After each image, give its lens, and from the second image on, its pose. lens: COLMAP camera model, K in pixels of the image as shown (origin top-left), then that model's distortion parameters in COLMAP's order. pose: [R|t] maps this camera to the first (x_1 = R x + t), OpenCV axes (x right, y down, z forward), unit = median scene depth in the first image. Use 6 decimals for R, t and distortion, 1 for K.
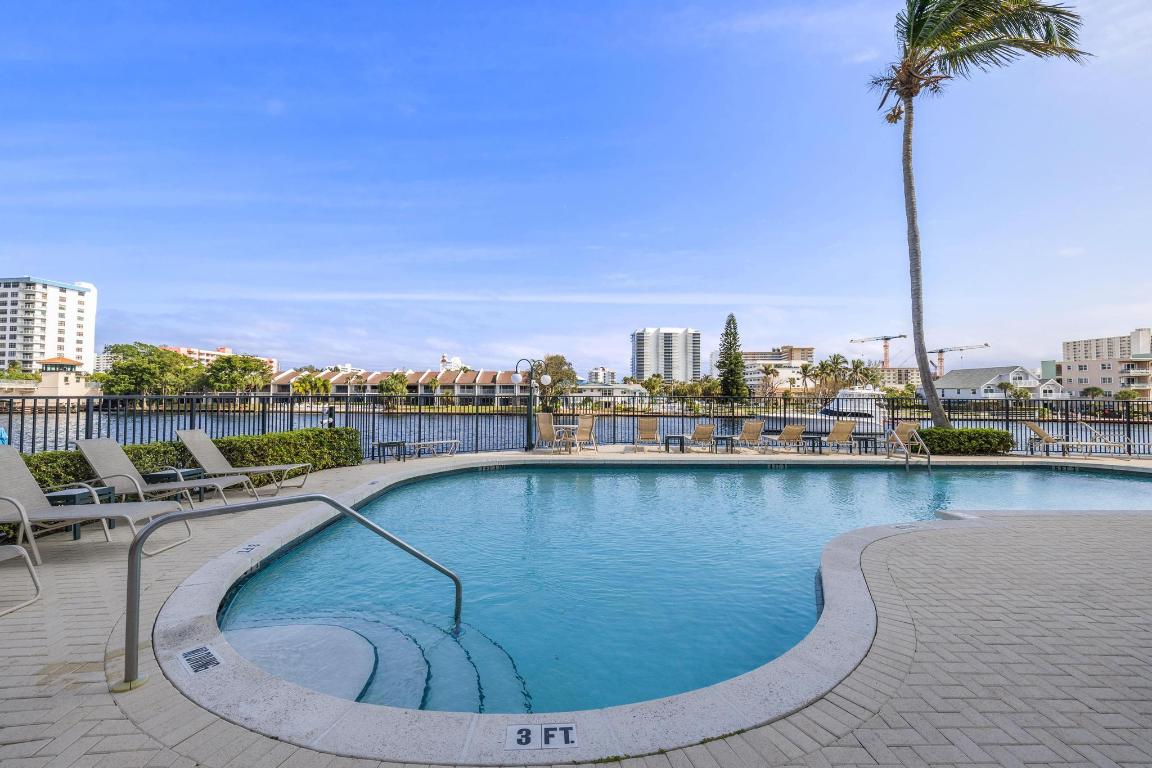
lens RADIAL K [[491.5, 0, 561.9], [0, 491.5, 375.5], [0, 0, 1]] dist [0.000948, 0.001841]
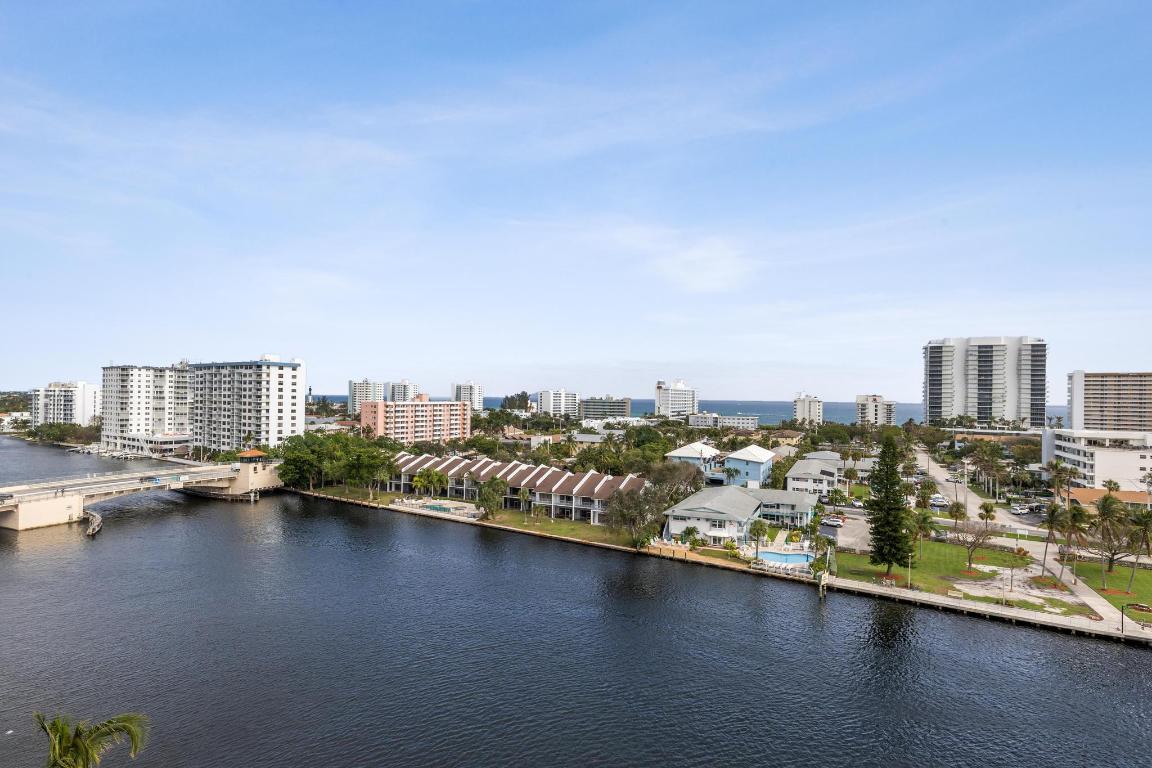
lens RADIAL K [[603.0, 0, 572.8], [0, 603.0, 391.1], [0, 0, 1]] dist [0.012422, -0.000386]
pose [[0.893481, 0.007315, -0.449041, 0.311889], [0.009004, 0.999375, 0.034195, -0.208796], [0.449010, -0.034596, 0.892857, 0.046072]]
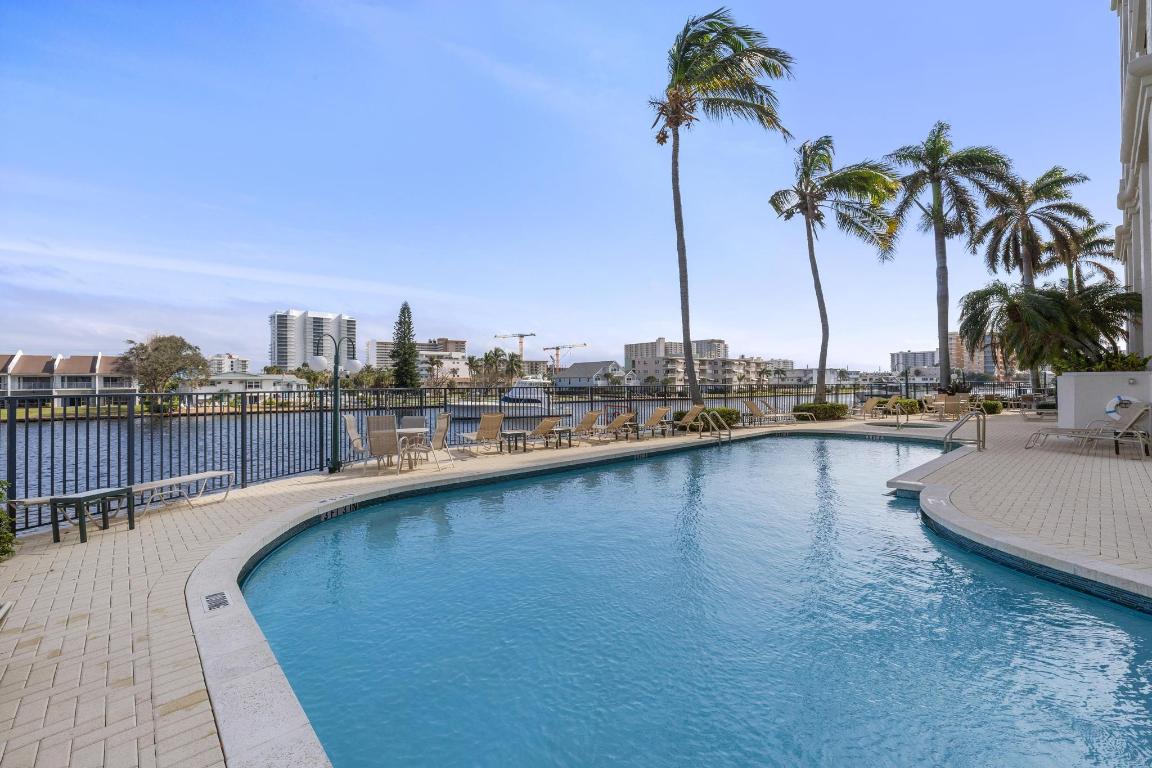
lens RADIAL K [[491.5, 0, 575.2], [0, 491.5, 382.4], [0, 0, 1]] dist [0.000948, 0.001841]
pose [[0.762194, -0.011673, 0.647244, -0.028082], [-0.010045, 0.999504, 0.029856, 0.000799], [-0.647271, -0.029258, 0.761698, 0.031025]]
